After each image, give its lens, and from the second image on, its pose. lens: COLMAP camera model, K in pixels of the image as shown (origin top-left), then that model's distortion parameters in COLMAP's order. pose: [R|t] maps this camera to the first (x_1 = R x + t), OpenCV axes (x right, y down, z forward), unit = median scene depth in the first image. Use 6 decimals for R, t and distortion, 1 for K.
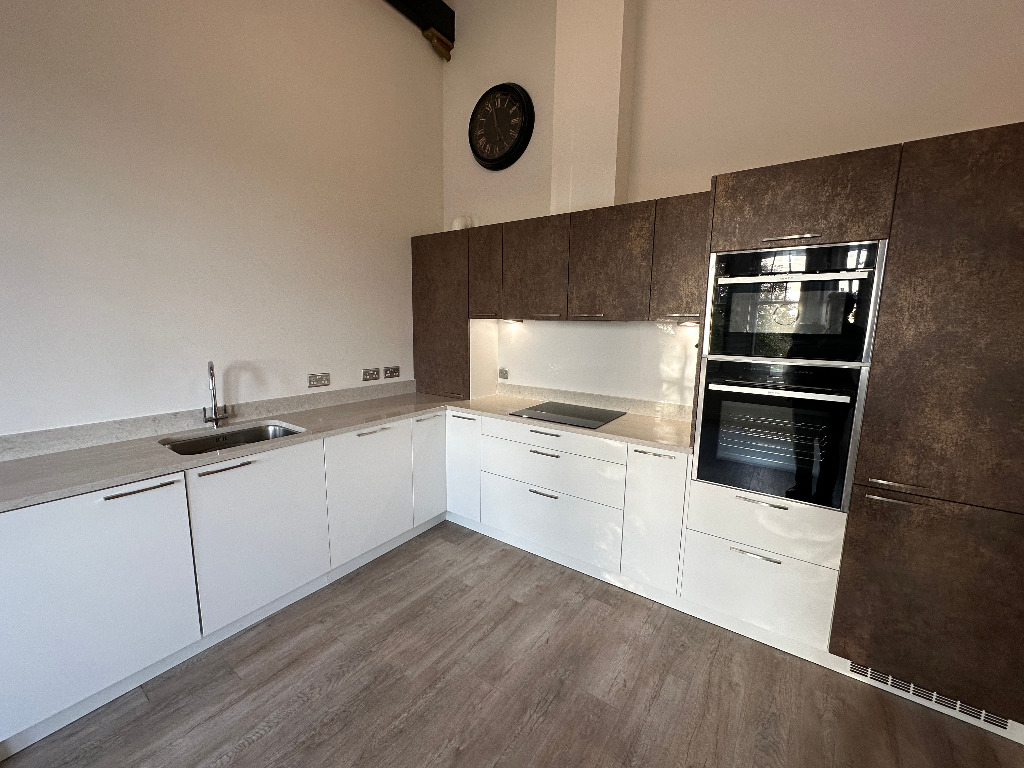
lens RADIAL K [[407.8, 0, 512.0], [0, 407.8, 384.0], [0, 0, 1]] dist [-0.001238, 0.000835]
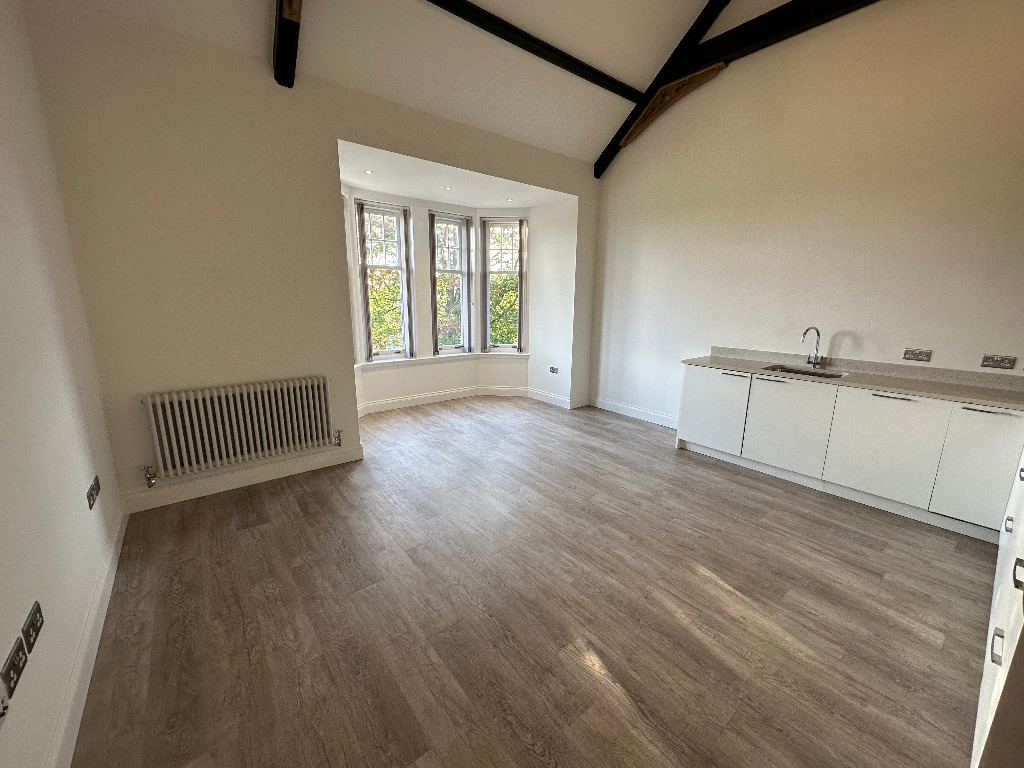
lens RADIAL K [[407.8, 0, 512.0], [0, 407.8, 384.0], [0, 0, 1]] dist [-0.001238, 0.000835]
pose [[-0.281821, 0.181608, -0.942123, 1.058568], [-0.156277, 0.960122, 0.231825, -0.020968], [0.946654, 0.212565, -0.242201, 0.236328]]
